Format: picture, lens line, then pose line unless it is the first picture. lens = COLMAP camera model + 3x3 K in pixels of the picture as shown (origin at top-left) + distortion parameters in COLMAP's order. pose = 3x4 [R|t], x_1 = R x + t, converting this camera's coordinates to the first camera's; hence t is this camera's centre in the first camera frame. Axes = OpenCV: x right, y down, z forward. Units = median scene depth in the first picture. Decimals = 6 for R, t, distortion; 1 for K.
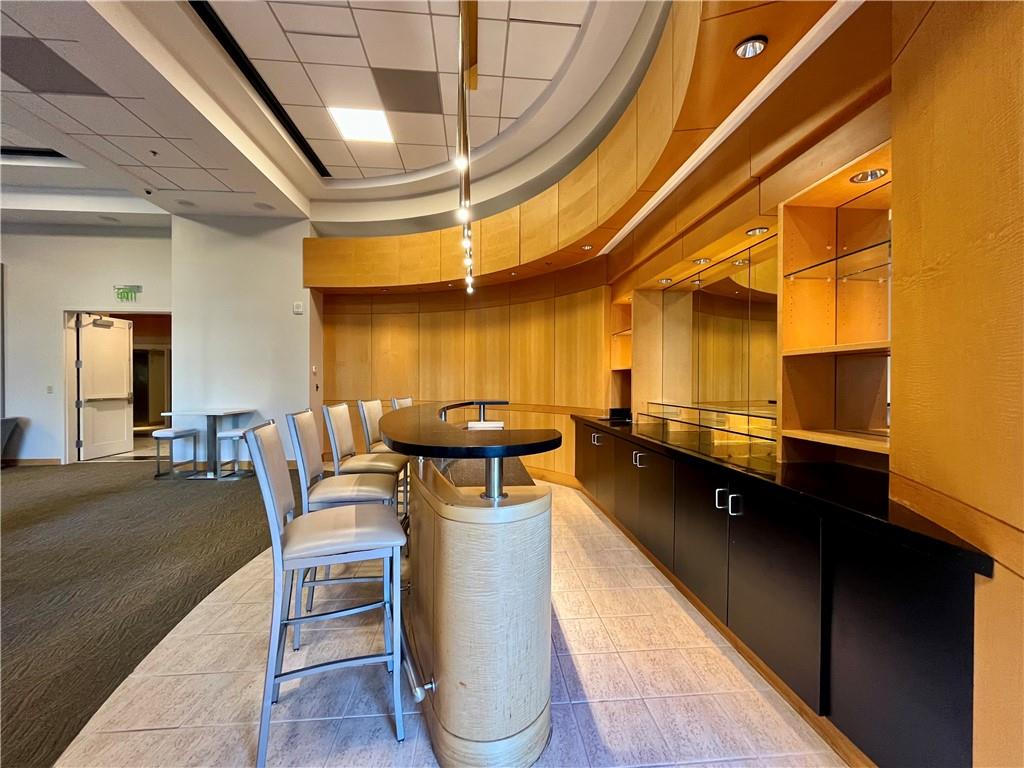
lens RADIAL K [[415.8, 0, 513.5], [0, 415.8, 384.2], [0, 0, 1]] dist [-0.001497, -0.000477]
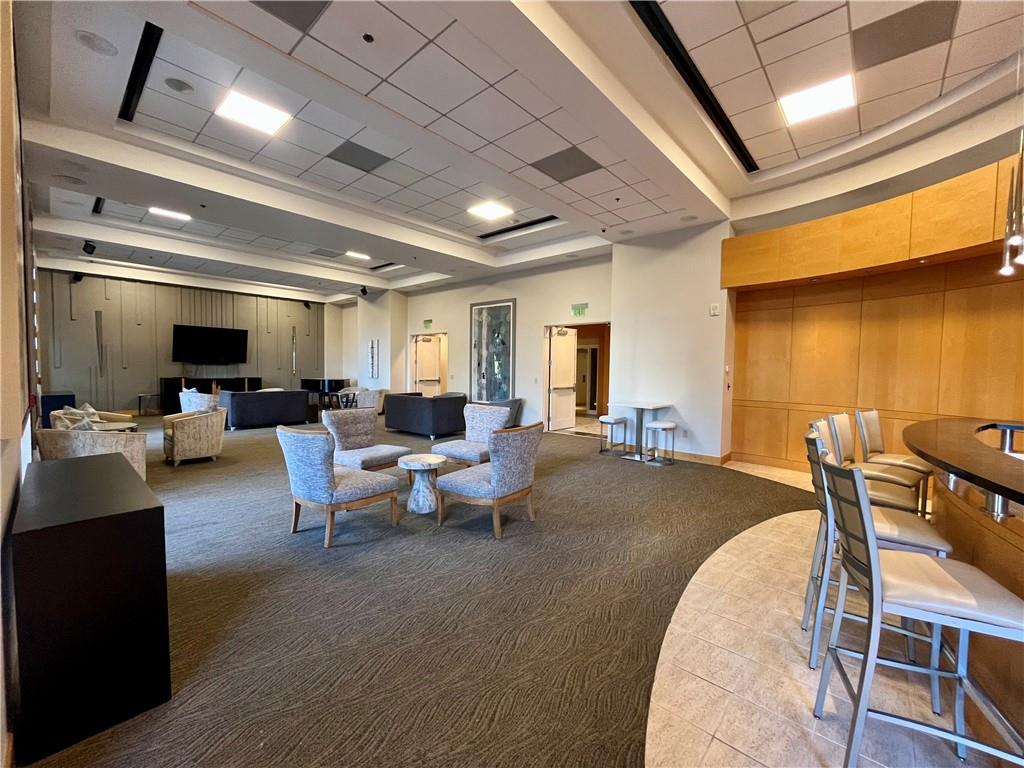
lens RADIAL K [[415.8, 0, 510.8], [0, 415.8, 384.1], [0, 0, 1]] dist [-0.001497, -0.000477]
pose [[0.683777, 0.039785, -0.728606, -0.108878], [-0.018929, 0.999144, 0.036793, -0.027780], [0.729446, -0.011367, 0.683944, -0.077905]]
